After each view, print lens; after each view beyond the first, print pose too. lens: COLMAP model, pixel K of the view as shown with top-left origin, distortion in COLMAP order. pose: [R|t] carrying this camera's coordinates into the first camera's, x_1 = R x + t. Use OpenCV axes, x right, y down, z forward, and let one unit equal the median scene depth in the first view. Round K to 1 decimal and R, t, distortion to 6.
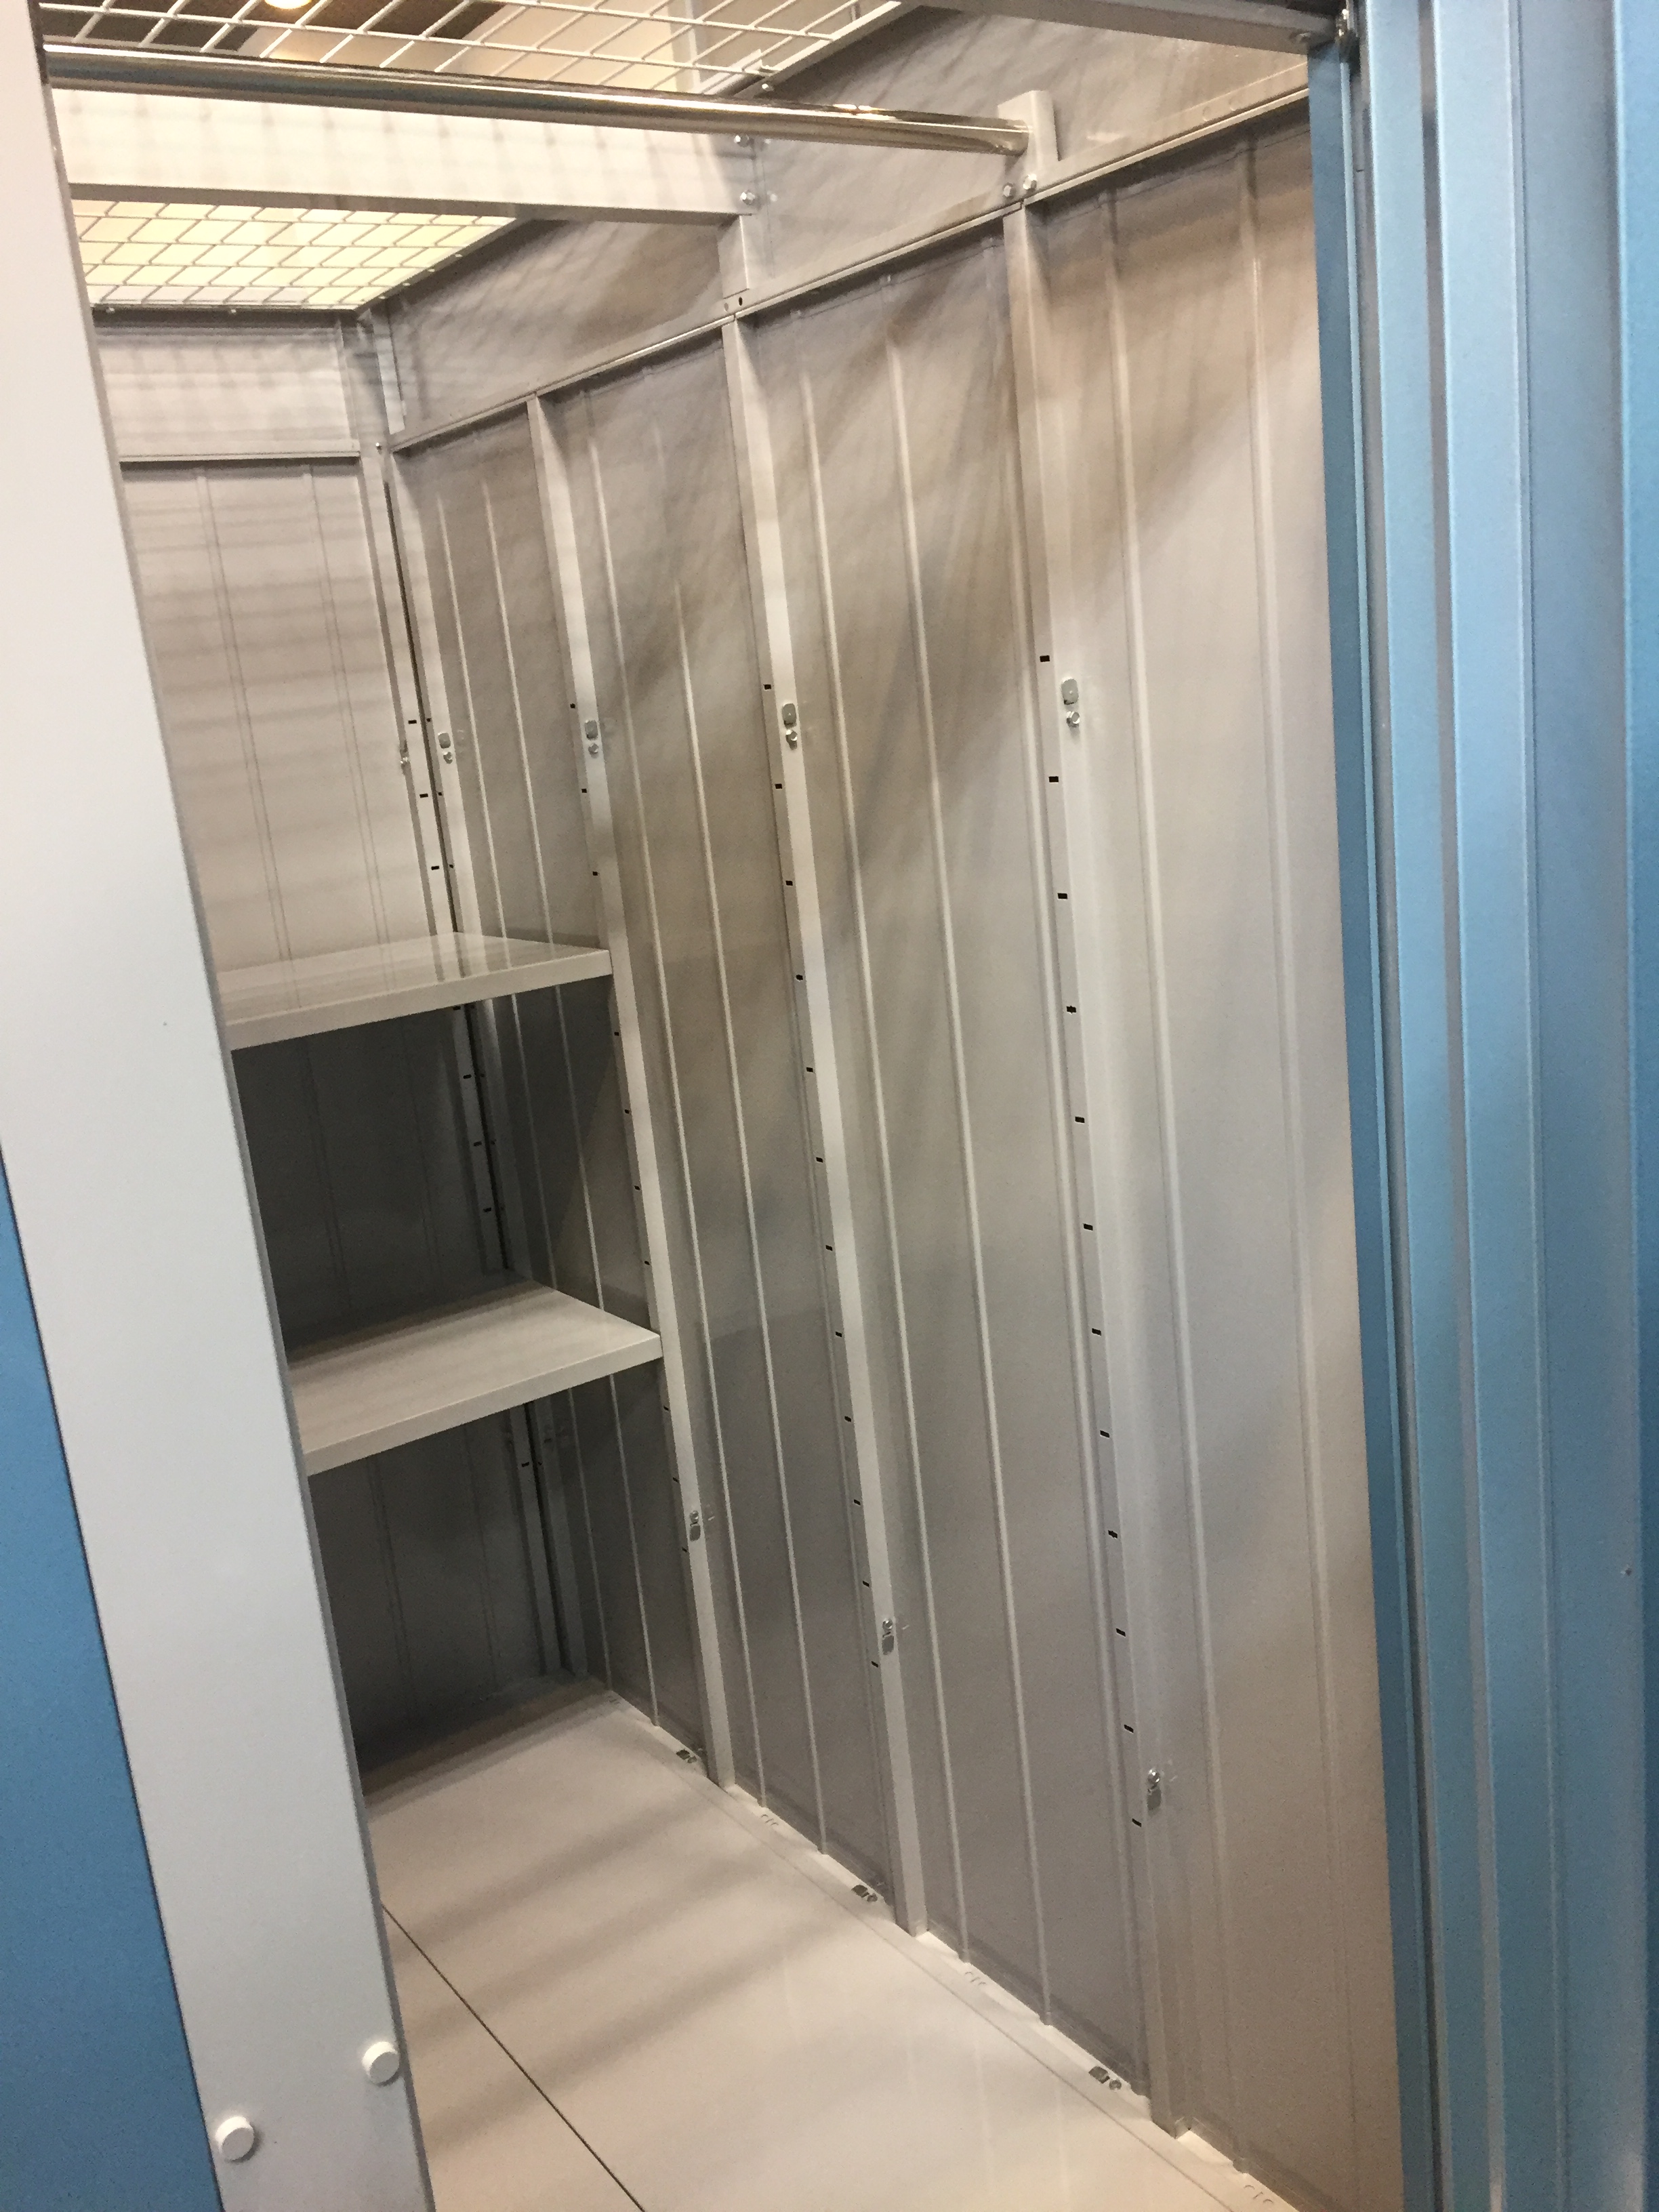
lens RADIAL K [[1922.6, 0, 829.5], [0, 1922.6, 1106.0], [0, 0, 1]] dist [-0.002015, 0.221723]
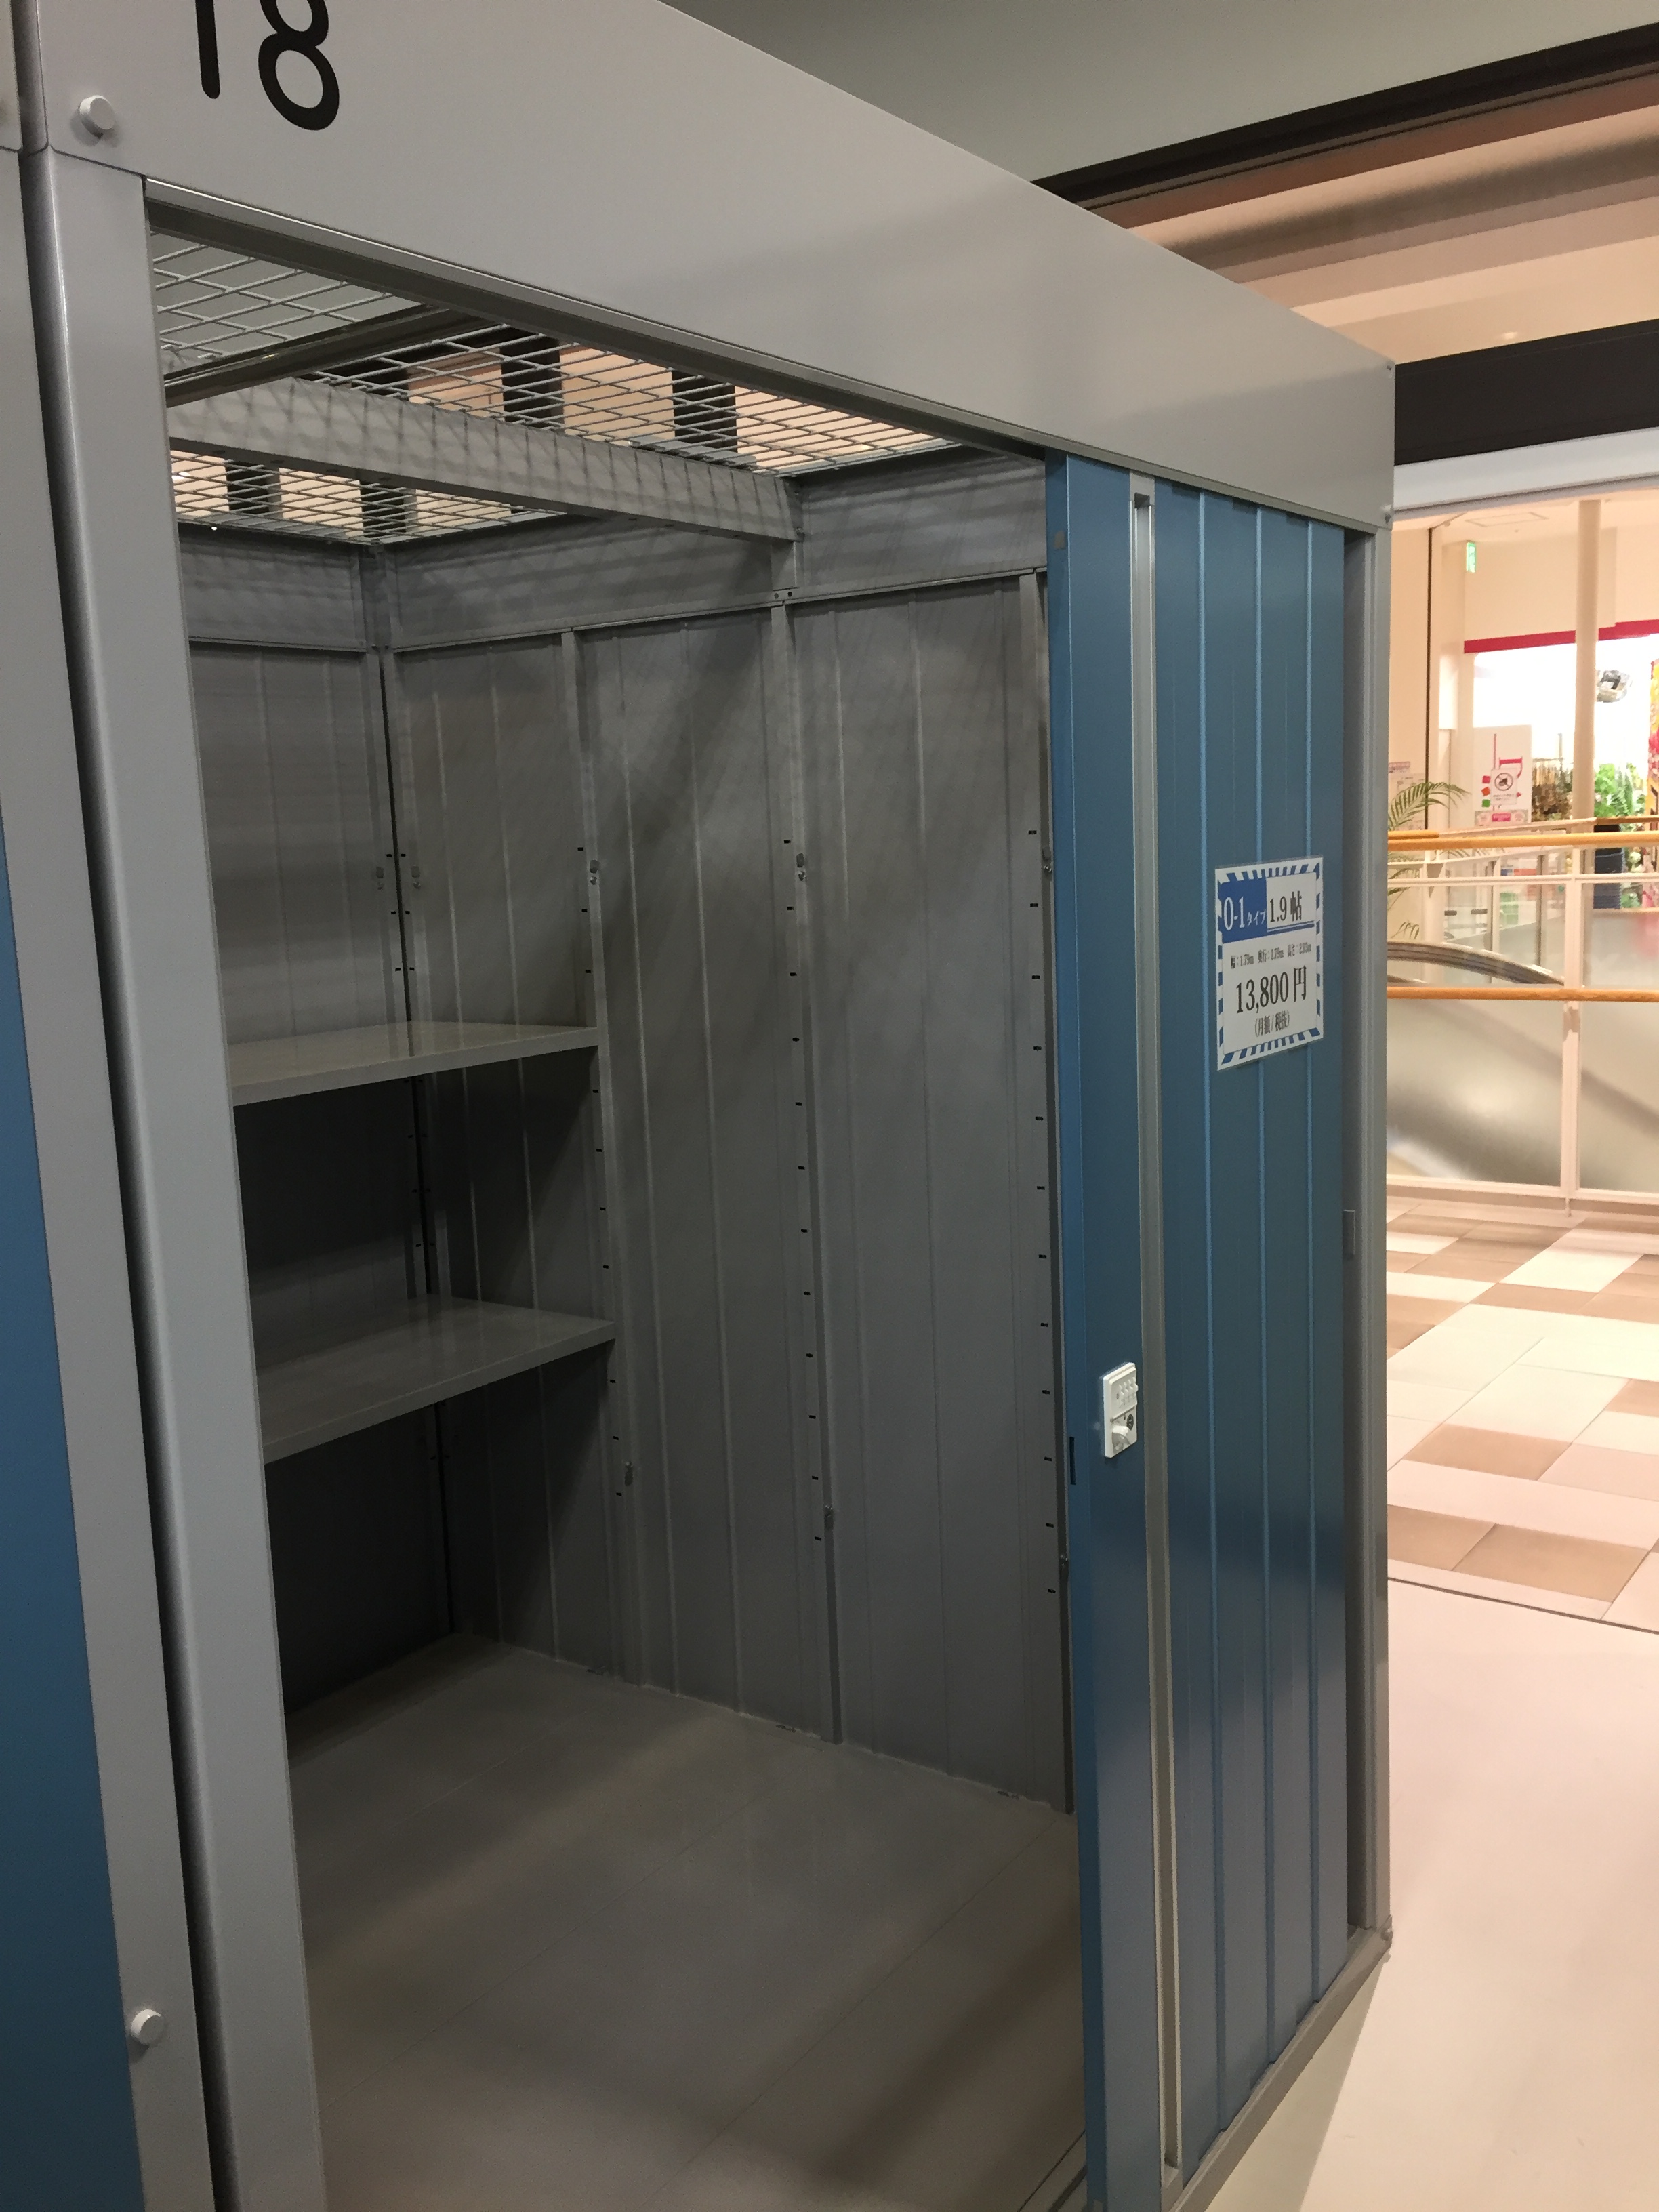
lens RADIAL K [[1922.6, 0, 829.5], [0, 1922.6, 1106.0], [0, 0, 1]] dist [-0.002015, 0.221723]
pose [[0.943752, 0.021944, 0.329926, -0.375091], [0.012498, 0.994715, -0.101912, 0.105954], [-0.330419, 0.100303, 0.938490, -0.296070]]
